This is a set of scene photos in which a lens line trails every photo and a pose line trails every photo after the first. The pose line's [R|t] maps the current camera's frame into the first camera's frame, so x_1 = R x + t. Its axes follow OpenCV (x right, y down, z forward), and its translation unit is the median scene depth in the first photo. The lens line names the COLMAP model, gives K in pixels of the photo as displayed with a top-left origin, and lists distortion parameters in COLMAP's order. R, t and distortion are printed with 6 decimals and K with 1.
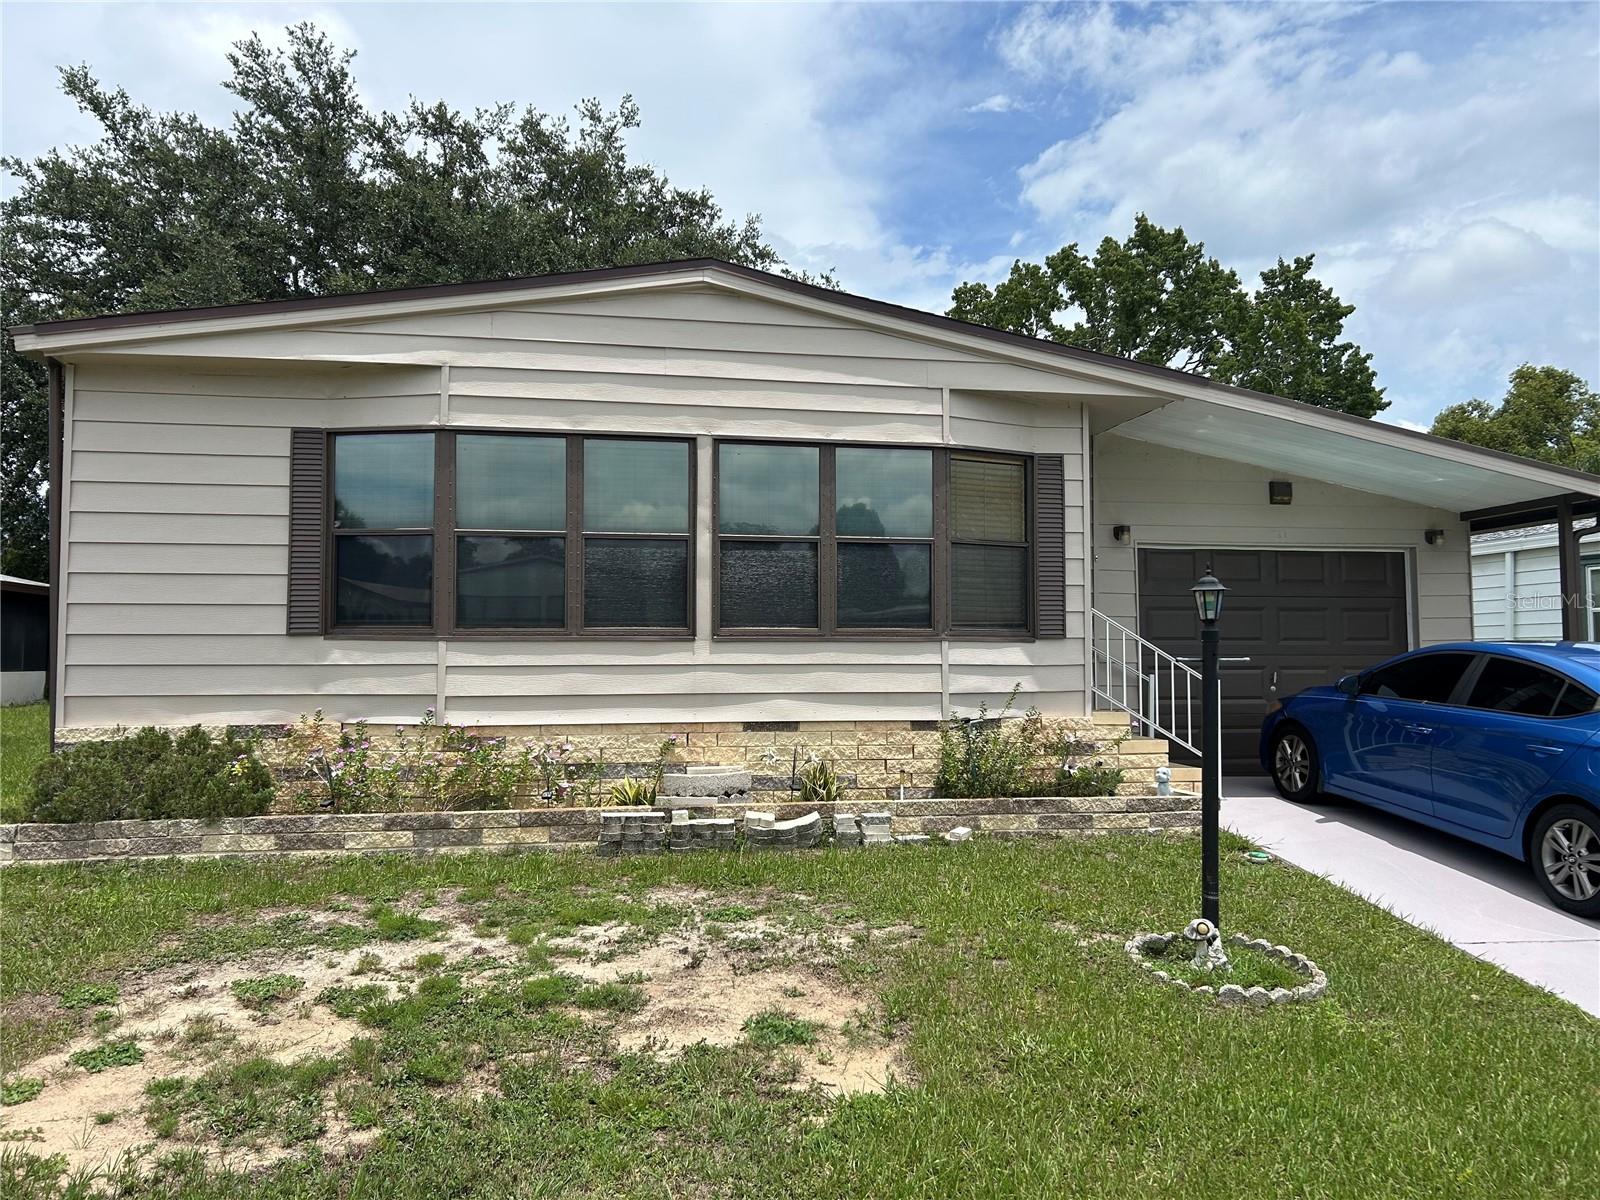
lens RADIAL K [[1201.3, 0, 811.2], [0, 1201.3, 584.9], [0, 0, 1]] dist [0.057554, -0.065859]
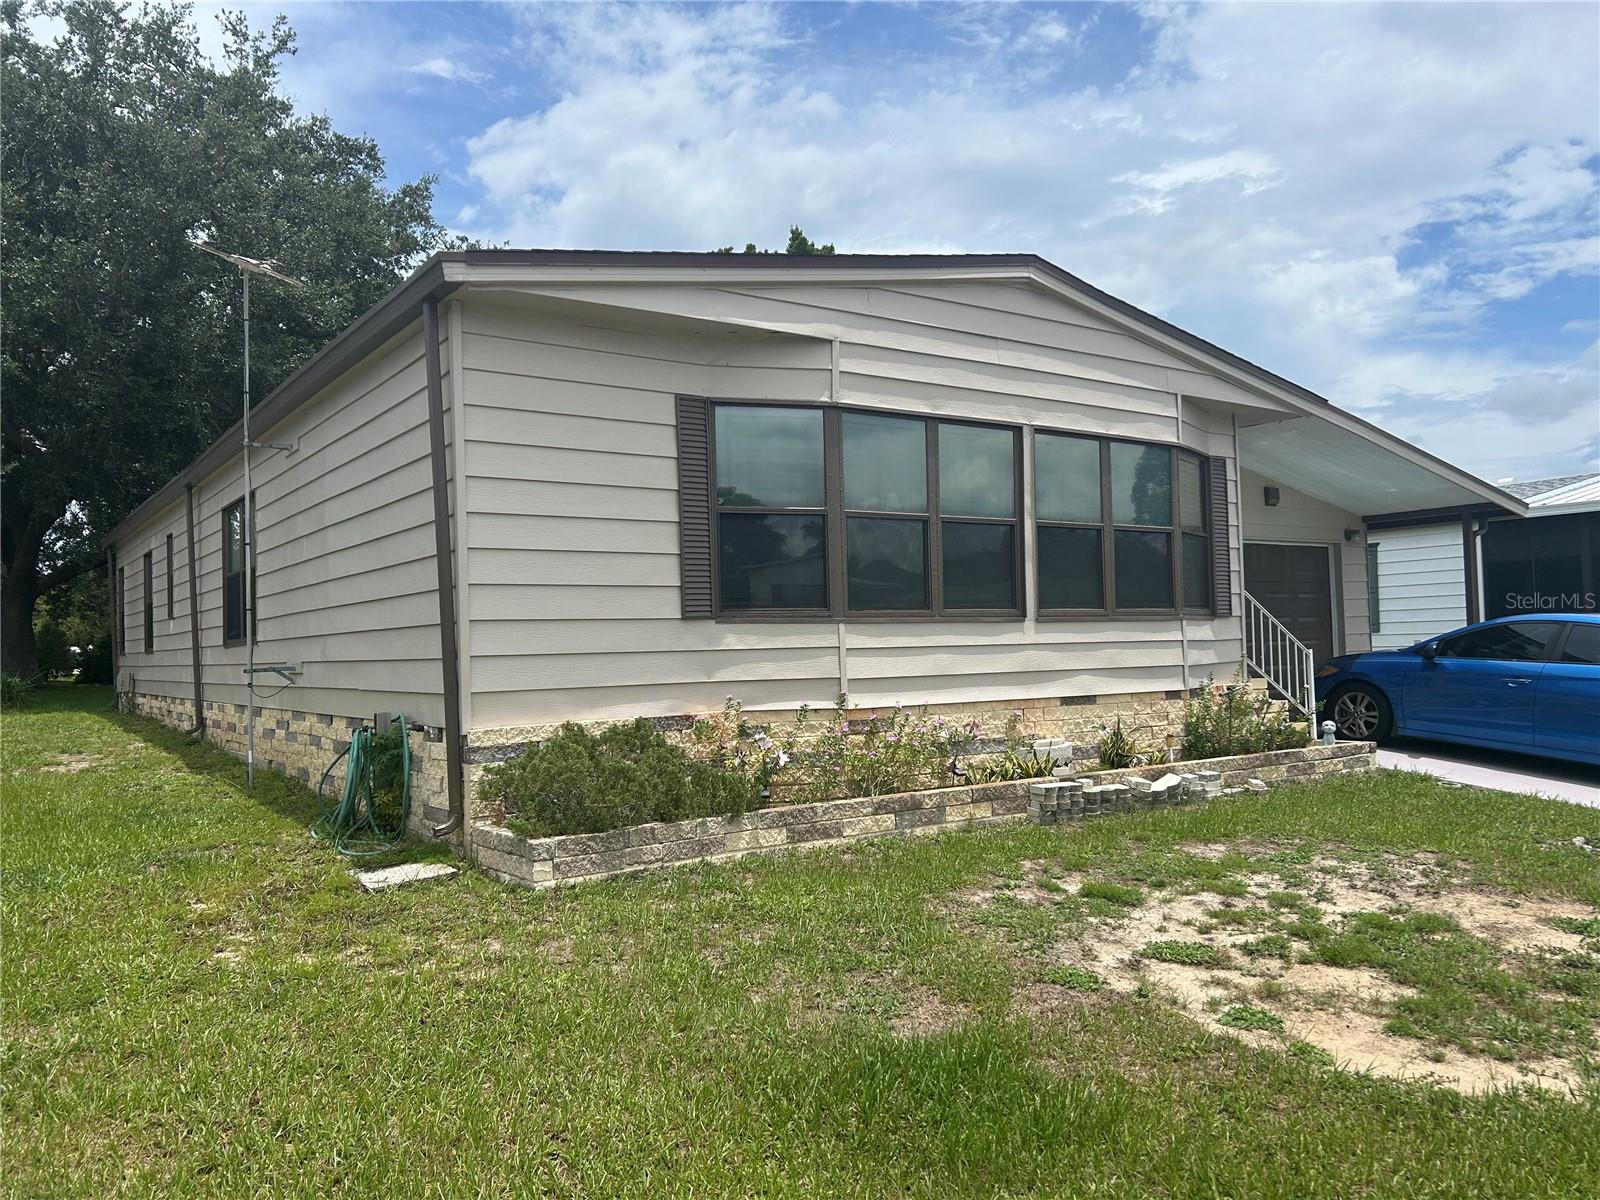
lens RADIAL K [[1201.3, 0, 799.9], [0, 1201.3, 609.0], [0, 0, 1]] dist [0.057554, -0.065859]
pose [[0.907096, -0.006467, 0.420875, -0.731003], [-0.006156, 0.999571, 0.028627, 0.006827], [-0.420880, -0.028559, 0.906667, 0.128521]]
